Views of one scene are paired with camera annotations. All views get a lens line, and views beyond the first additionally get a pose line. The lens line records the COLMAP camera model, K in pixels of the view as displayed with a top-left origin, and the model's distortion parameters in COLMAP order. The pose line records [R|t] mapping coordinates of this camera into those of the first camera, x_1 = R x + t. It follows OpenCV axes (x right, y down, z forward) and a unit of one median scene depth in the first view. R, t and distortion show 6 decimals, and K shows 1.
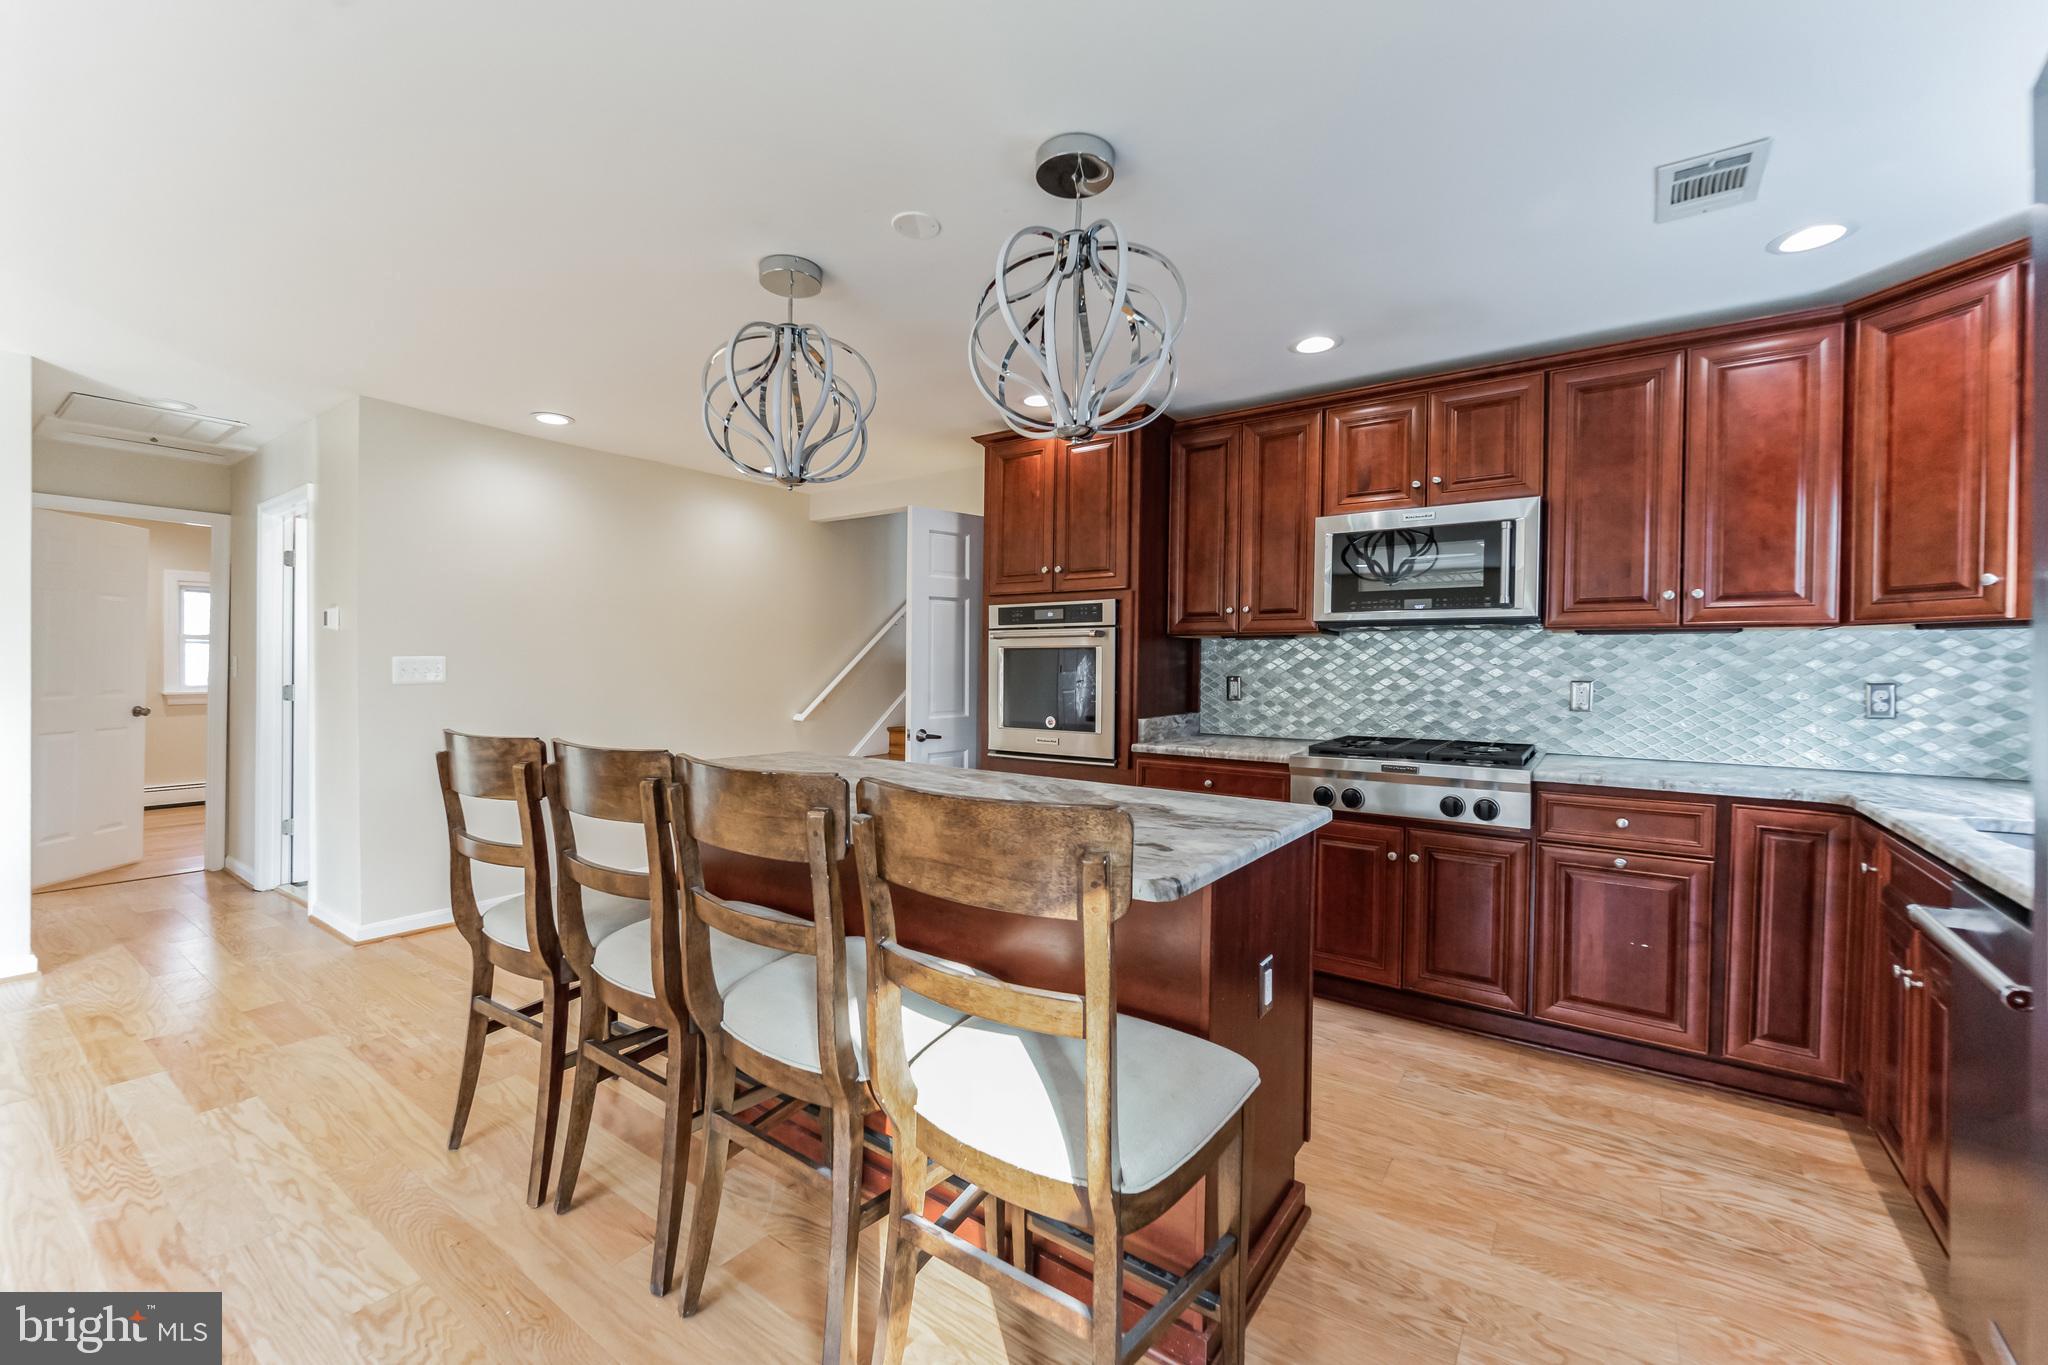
lens RADIAL K [[827.5, 0, 1028.9], [0, 827.5, 674.3], [0, 0, 1]] dist [-0.000260, -0.000253]
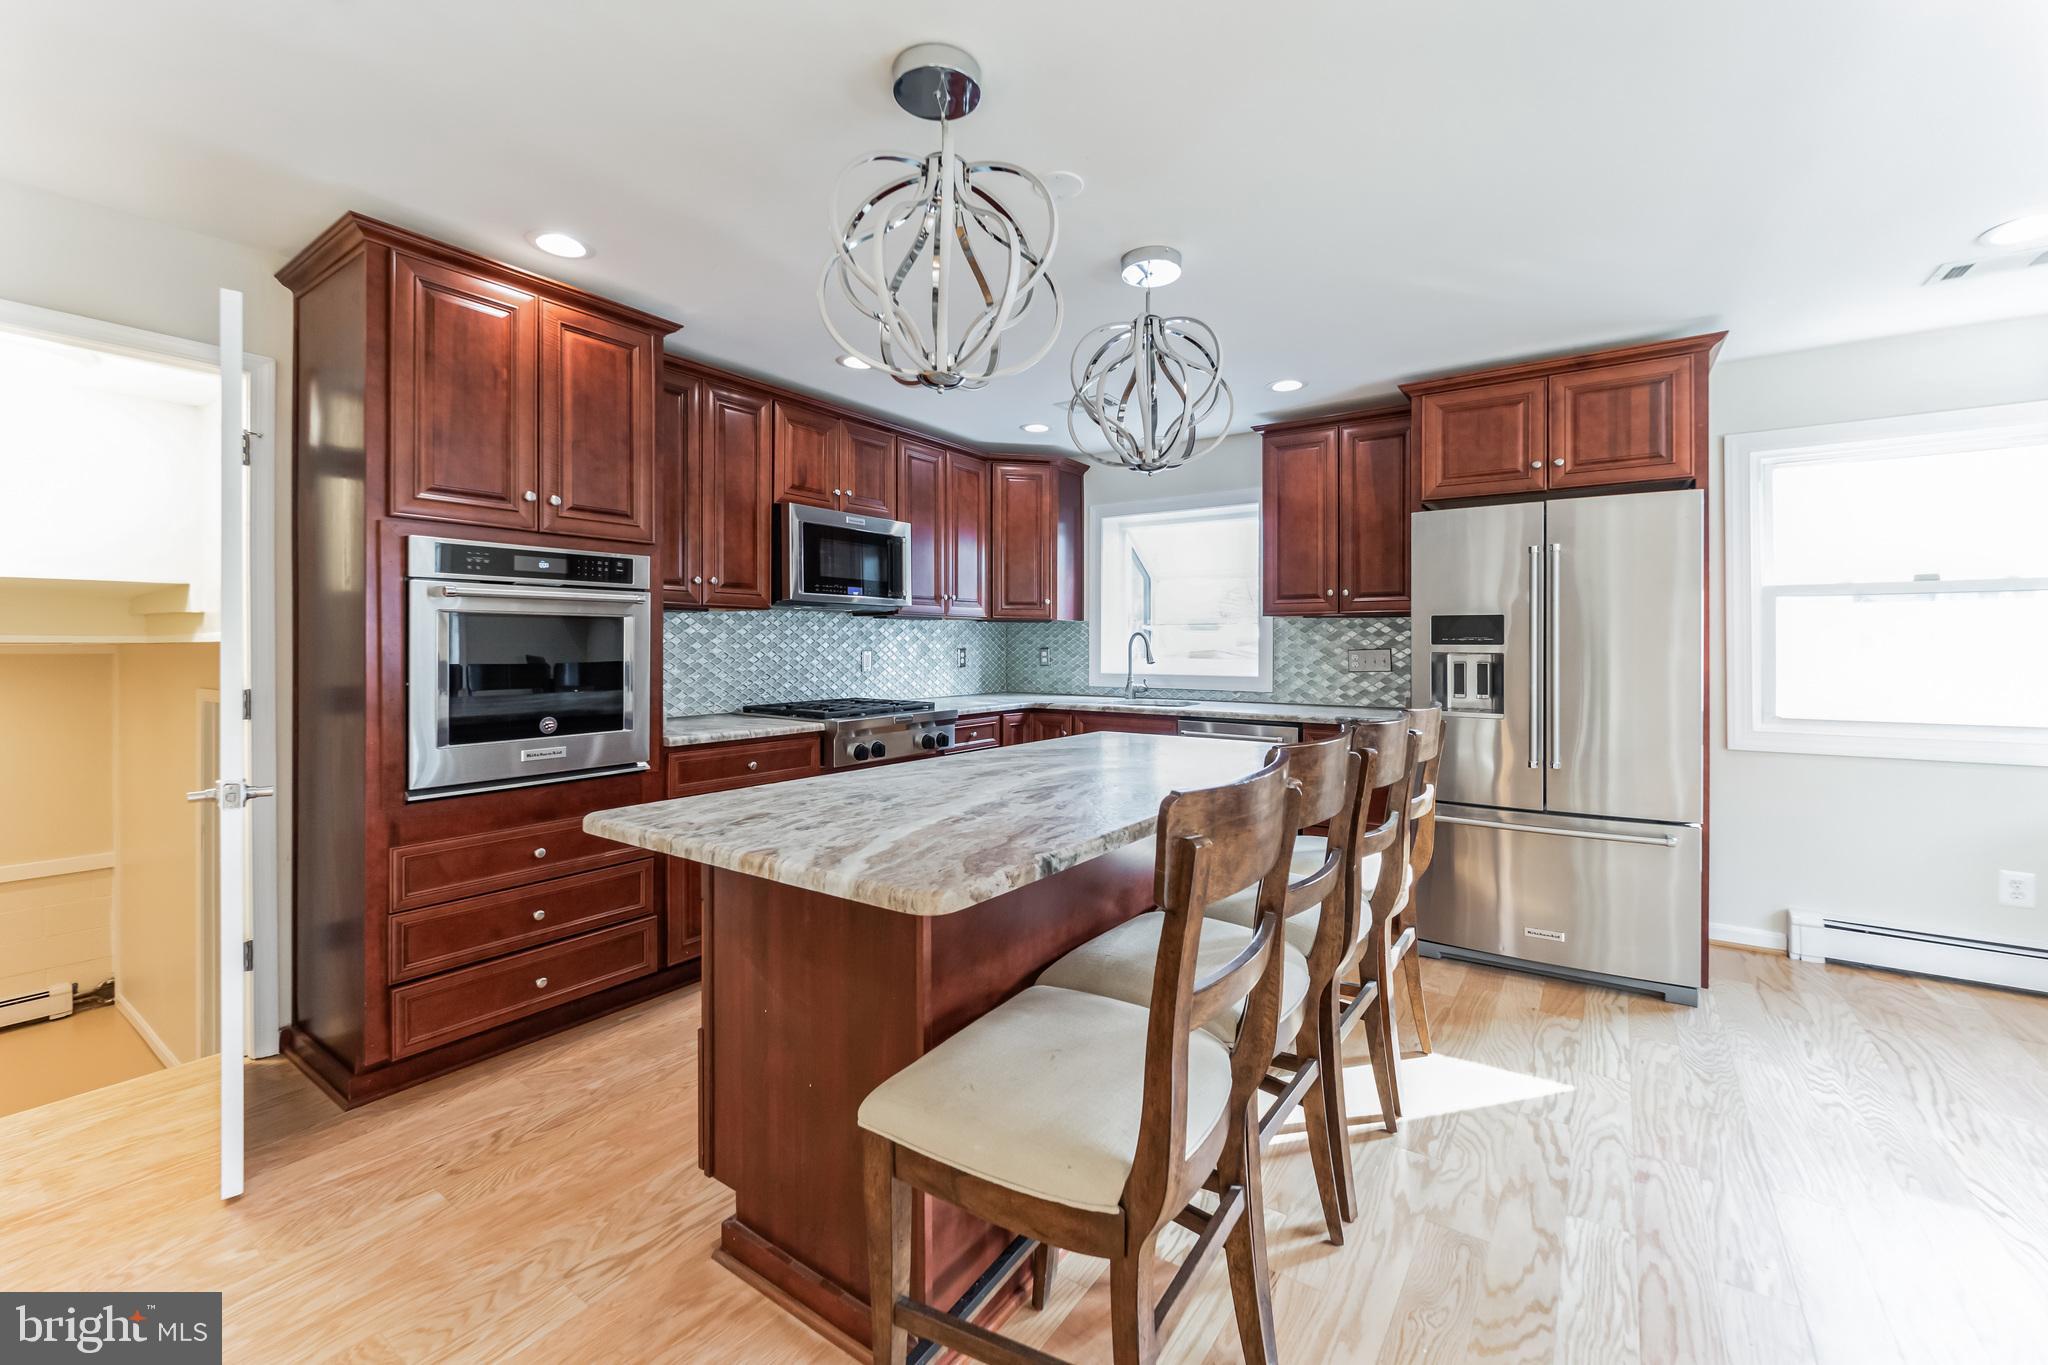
lens RADIAL K [[839.4, 0, 1033.0], [0, 839.4, 646.0], [0, 0, 1]] dist [0.000726, -0.000260]
pose [[-0.013651, -0.010752, 0.999849, -0.793433], [0.009115, 0.999899, 0.010877, -0.012879], [-0.999865, 0.009262, -0.013552, 0.737195]]
